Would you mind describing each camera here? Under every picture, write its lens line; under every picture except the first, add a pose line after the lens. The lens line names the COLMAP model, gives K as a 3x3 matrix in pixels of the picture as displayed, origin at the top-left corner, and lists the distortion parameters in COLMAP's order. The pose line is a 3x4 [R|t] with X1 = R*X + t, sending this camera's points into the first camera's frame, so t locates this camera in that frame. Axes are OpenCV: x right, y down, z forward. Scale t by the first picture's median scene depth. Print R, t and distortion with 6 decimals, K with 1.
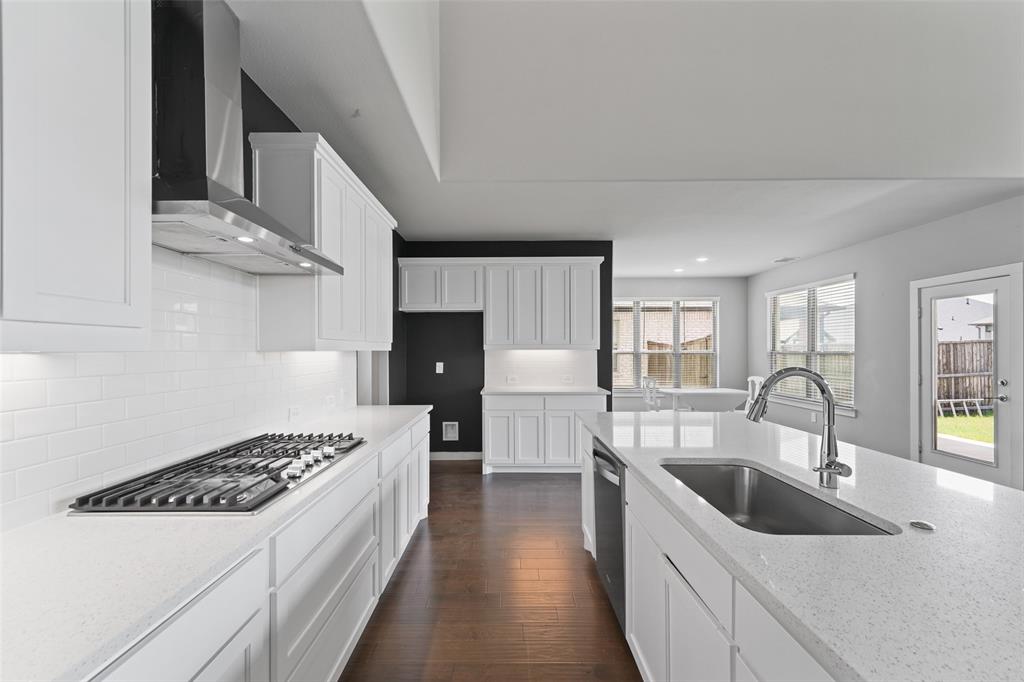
lens RADIAL K [[407.7, 0, 504.4], [0, 407.7, 348.7], [0, 0, 1]] dist [0.009723, -0.000770]
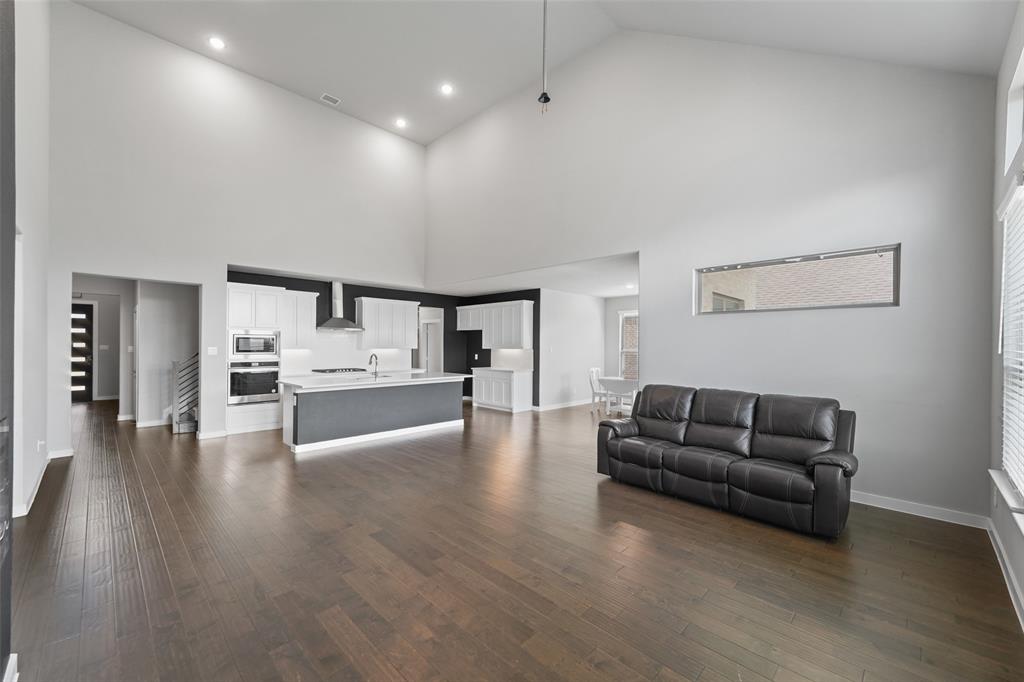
lens RADIAL K [[407.7, 0, 507.1], [0, 407.7, 342.3], [0, 0, 1]] dist [0.009723, -0.000770]
pose [[0.717251, 0.002487, -0.696810, 1.435313], [-0.005030, 0.999986, -0.001609, -0.025988], [0.696796, 0.004659, 0.717254, -0.389350]]
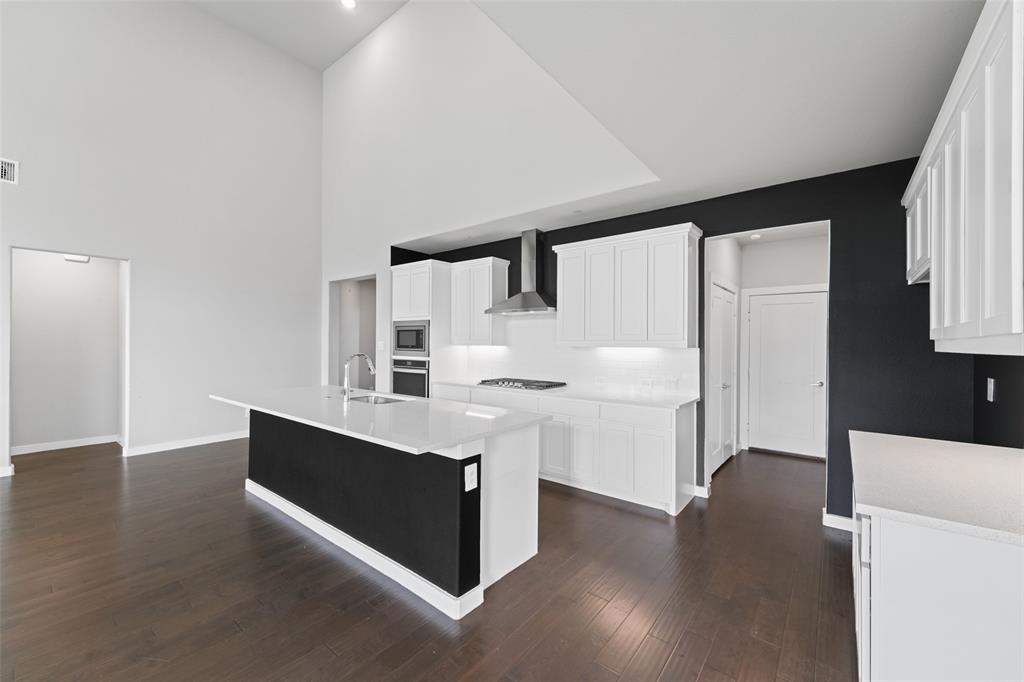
lens RADIAL K [[407.7, 0, 511.4], [0, 407.7, 339.6], [0, 0, 1]] dist [0.009723, -0.000770]
pose [[-0.605037, -0.007672, -0.796160, 0.571834], [-0.000627, 0.999958, -0.009159, -0.003724], [0.796197, -0.005042, -0.605017, 0.878912]]
